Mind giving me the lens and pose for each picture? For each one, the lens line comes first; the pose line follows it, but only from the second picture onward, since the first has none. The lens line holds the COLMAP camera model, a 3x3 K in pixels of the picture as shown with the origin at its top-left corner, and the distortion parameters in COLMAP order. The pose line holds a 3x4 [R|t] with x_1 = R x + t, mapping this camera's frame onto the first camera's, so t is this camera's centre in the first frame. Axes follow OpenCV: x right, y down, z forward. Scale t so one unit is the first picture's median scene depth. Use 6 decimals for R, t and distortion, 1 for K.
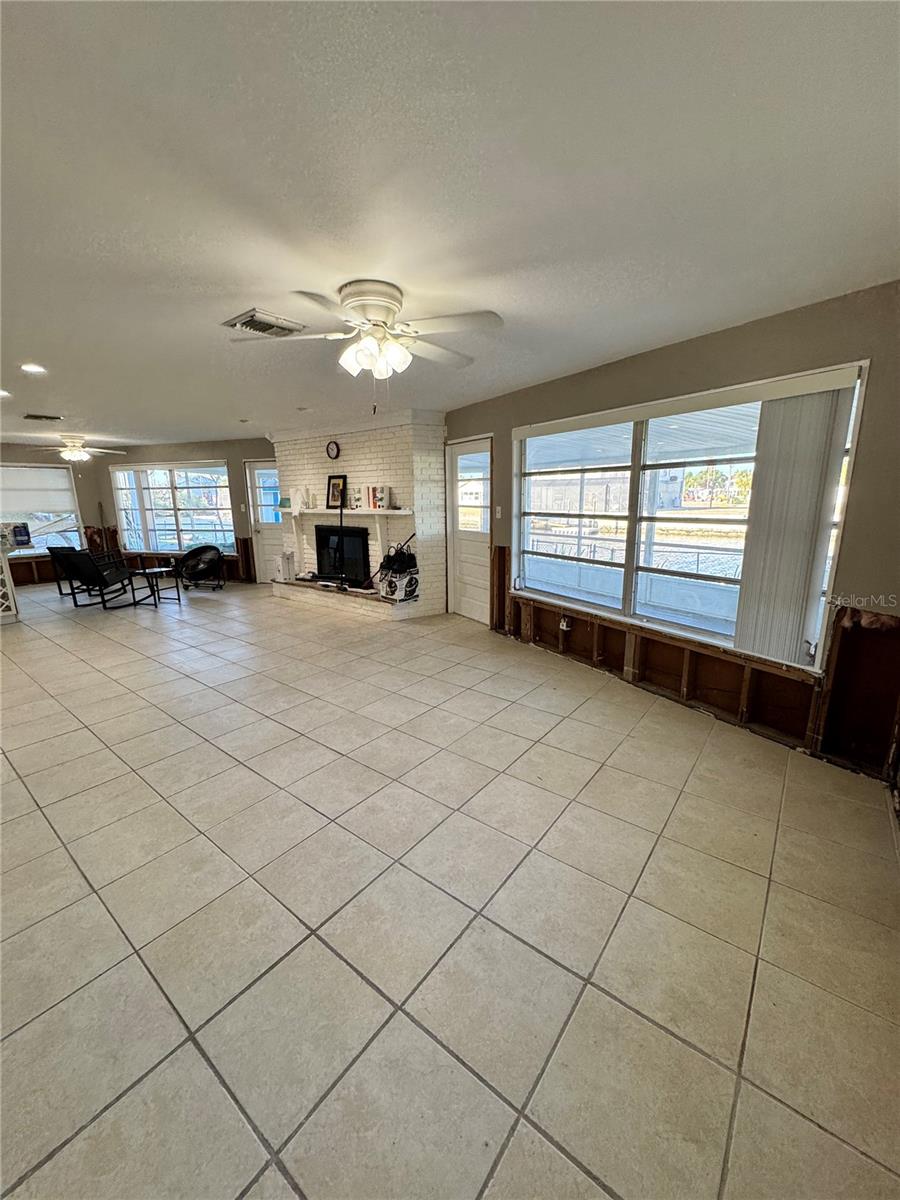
lens RADIAL K [[477.9, 0, 449.9], [0, 477.9, 600.0], [0, 0, 1]] dist [-0.002893, -0.000173]
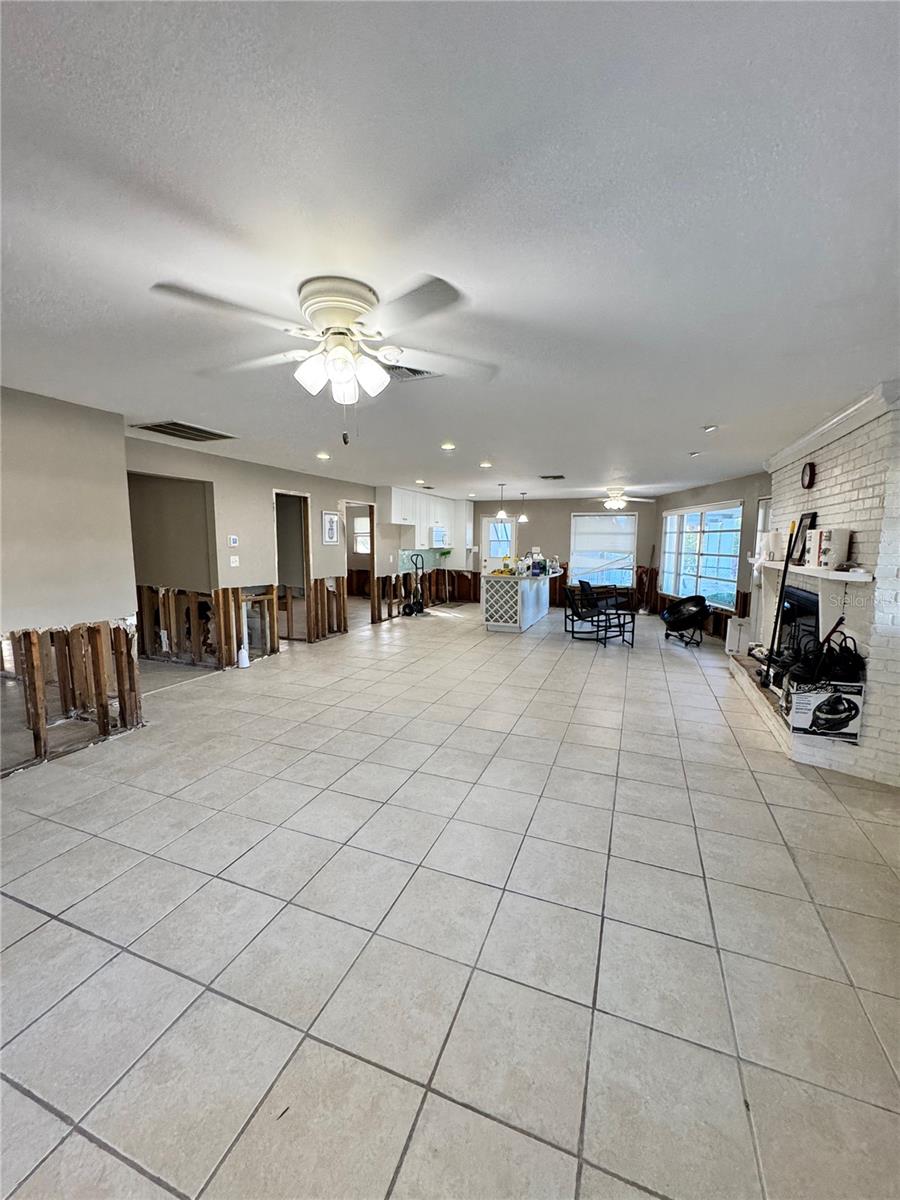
lens RADIAL K [[477.9, 0, 451.0], [0, 477.9, 601.5], [0, 0, 1]] dist [-0.002893, -0.000173]
pose [[0.289119, 0.135211, -0.947696, 0.290220], [-0.213073, 0.974230, 0.073993, -0.100023], [0.933279, 0.180535, 0.310479, 0.415353]]
